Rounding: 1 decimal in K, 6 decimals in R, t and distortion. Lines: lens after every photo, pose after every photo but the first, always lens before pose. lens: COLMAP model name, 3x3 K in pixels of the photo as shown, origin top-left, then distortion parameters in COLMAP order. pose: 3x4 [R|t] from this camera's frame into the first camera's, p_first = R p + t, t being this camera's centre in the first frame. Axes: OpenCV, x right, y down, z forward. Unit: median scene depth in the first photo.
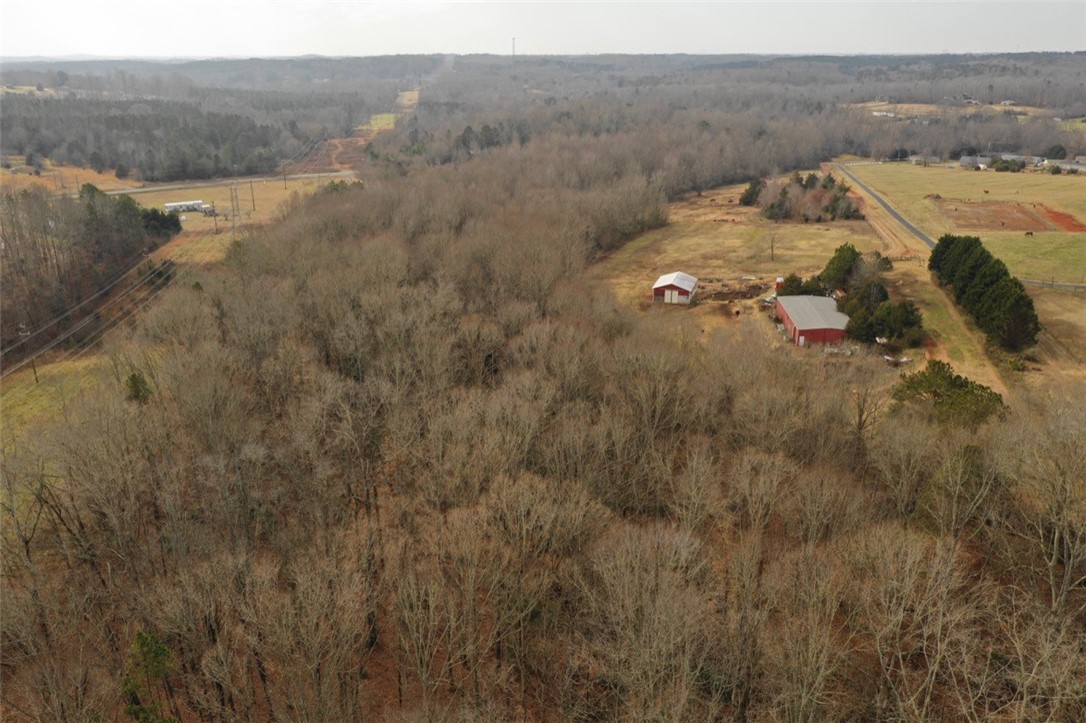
lens RADIAL K [[841.1, 0, 543.0], [0, 841.1, 361.5], [0, 0, 1]] dist [-0.001810, 0.002501]
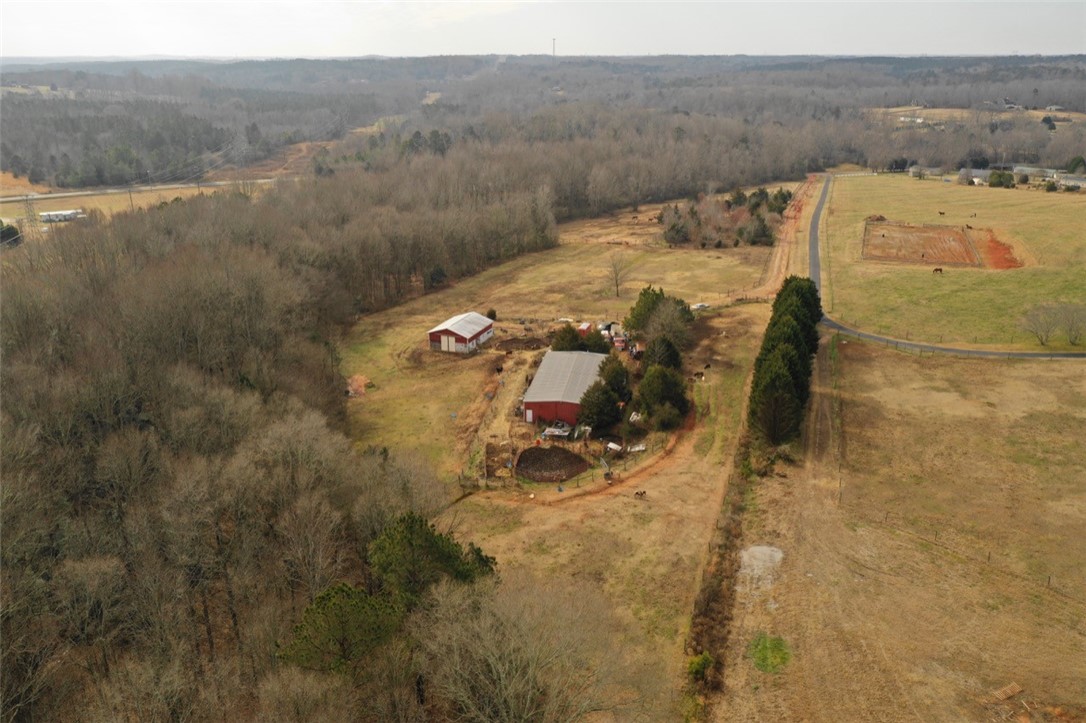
lens RADIAL K [[841.1, 0, 543.0], [0, 841.1, 361.5], [0, 0, 1]] dist [-0.001810, 0.002501]
pose [[0.997065, 0.027567, -0.071423, 0.103853], [-0.027631, 0.999618, 0.000091, -0.020993], [0.071398, 0.001882, 0.997446, 0.057716]]
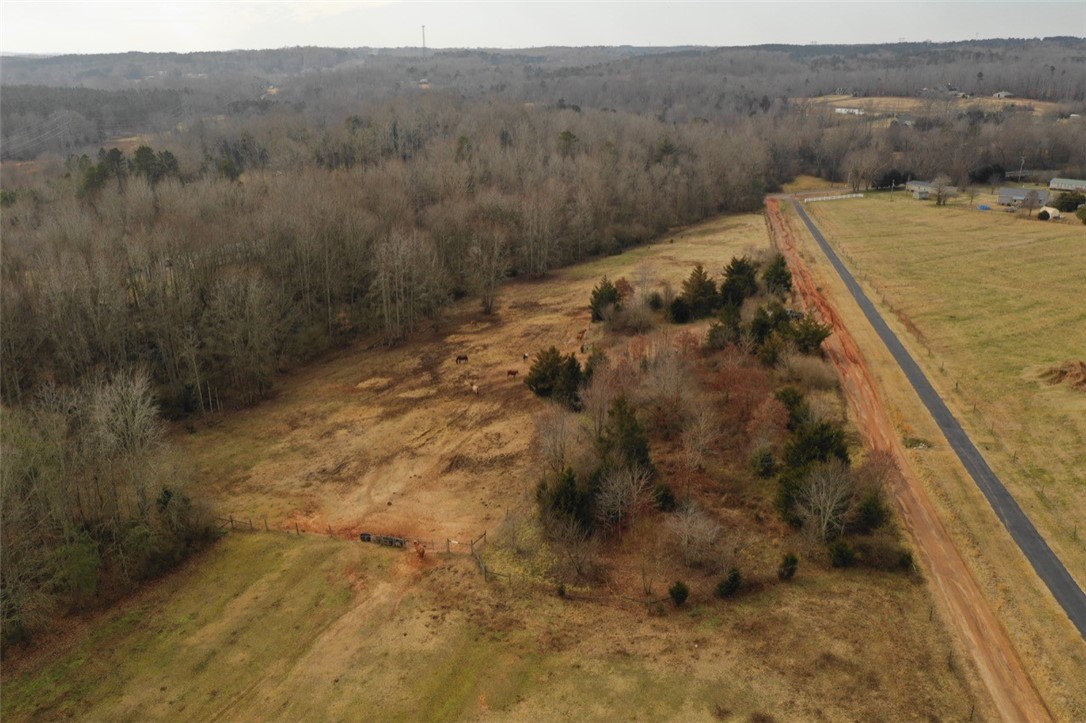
lens RADIAL K [[841.1, 0, 543.0], [0, 841.1, 361.5], [0, 0, 1]] dist [-0.001810, 0.002501]
pose [[0.998652, -0.023822, 0.046115, 0.129118], [0.023595, 0.999707, 0.005453, -0.115710], [-0.046231, -0.004357, 0.998921, 0.370966]]
